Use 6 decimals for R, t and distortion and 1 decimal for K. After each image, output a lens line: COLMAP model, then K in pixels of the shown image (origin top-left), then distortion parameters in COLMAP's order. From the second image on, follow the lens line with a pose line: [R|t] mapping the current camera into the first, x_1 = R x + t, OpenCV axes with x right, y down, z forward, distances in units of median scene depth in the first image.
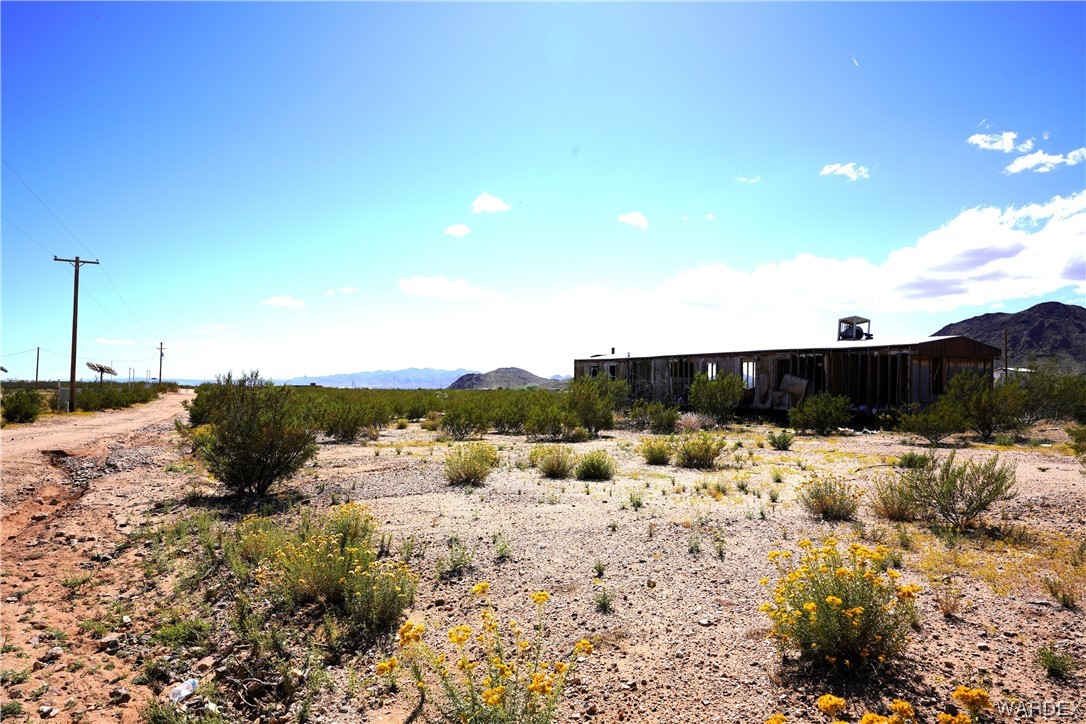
lens RADIAL K [[697.1, 0, 537.6], [0, 697.1, 385.5], [0, 0, 1]] dist [-0.030909, 0.042829]
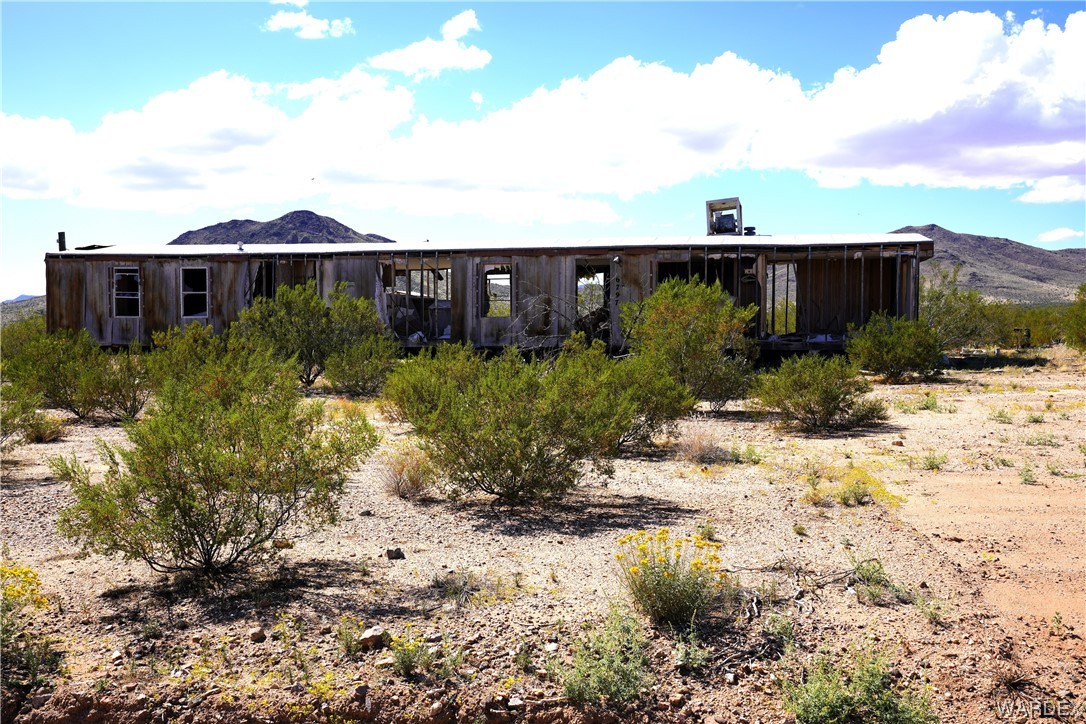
lens RADIAL K [[1060.9, 0, 543.0], [0, 1060.9, 362.0], [0, 0, 1]] dist [0.068399, 0.016575]
pose [[0.615231, -0.041368, 0.787261, -0.461163], [0.011862, 0.998995, 0.043224, 0.007955], [-0.788258, -0.017254, 0.615104, 0.551801]]
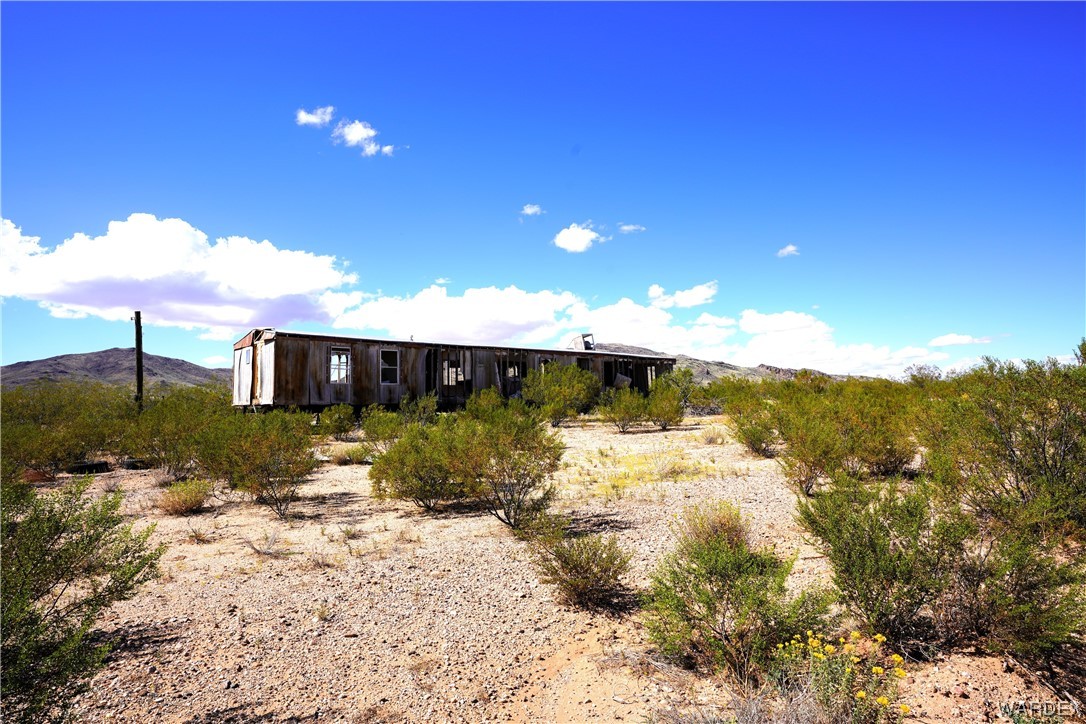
lens RADIAL K [[646.9, 0, 543.0], [0, 646.9, 362.0], [0, 0, 1]] dist [-0.028625, 0.026904]
pose [[-0.302350, 0.059780, 0.951320, -0.791784], [0.019121, 0.998211, -0.056650, 0.030666], [-0.953005, 0.001062, -0.302952, 1.557457]]
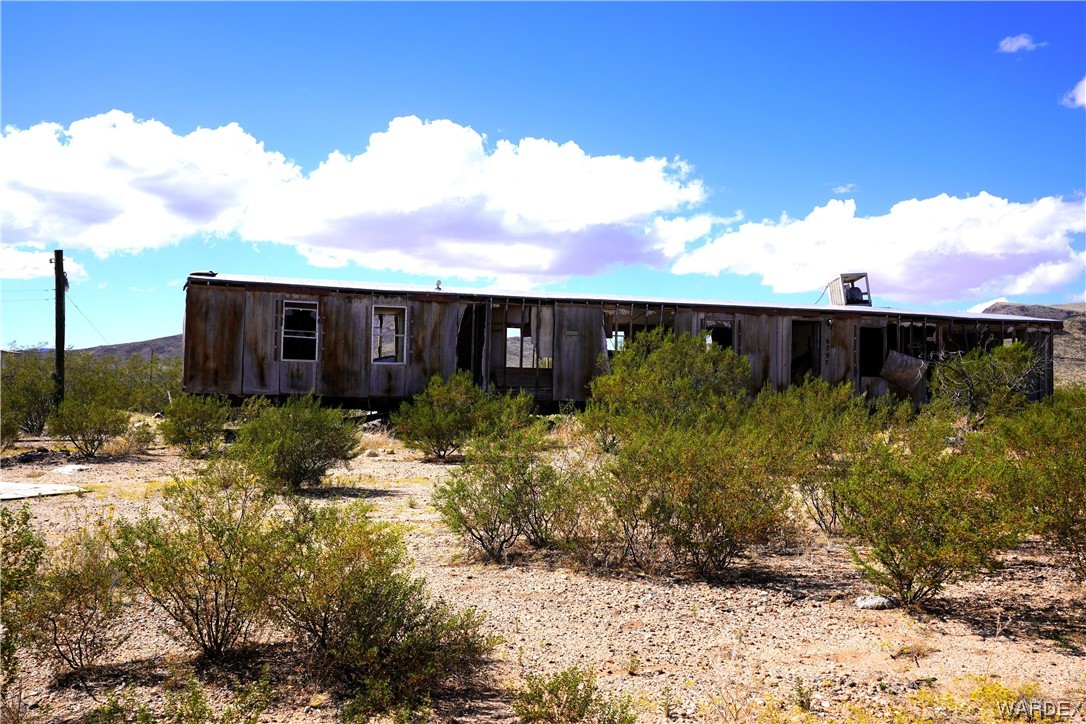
lens RADIAL K [[1060.9, 0, 543.0], [0, 1060.9, 362.0], [0, 0, 1]] dist [0.068399, 0.016575]
pose [[0.148944, 0.028978, 0.988421, -0.718226], [-0.011966, 0.999550, -0.027501, 0.027704], [-0.988773, -0.007731, 0.149224, 1.217166]]
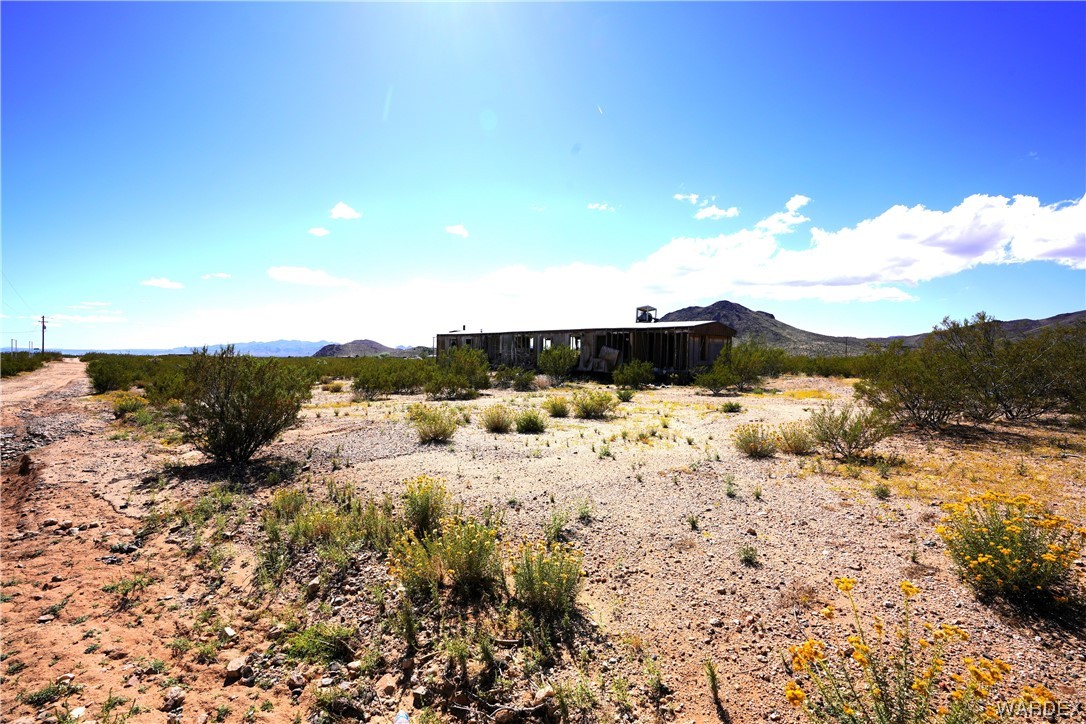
lens RADIAL K [[514.1, 0, 543.0], [0, 514.1, 362.0], [0, 0, 1]] dist [-0.068964, 0.026741]
pose [[0.954729, -0.007340, 0.297387, -0.069117], [0.002333, 0.999850, 0.017186, -0.002393], [-0.297469, -0.015714, 0.954602, 0.050015]]
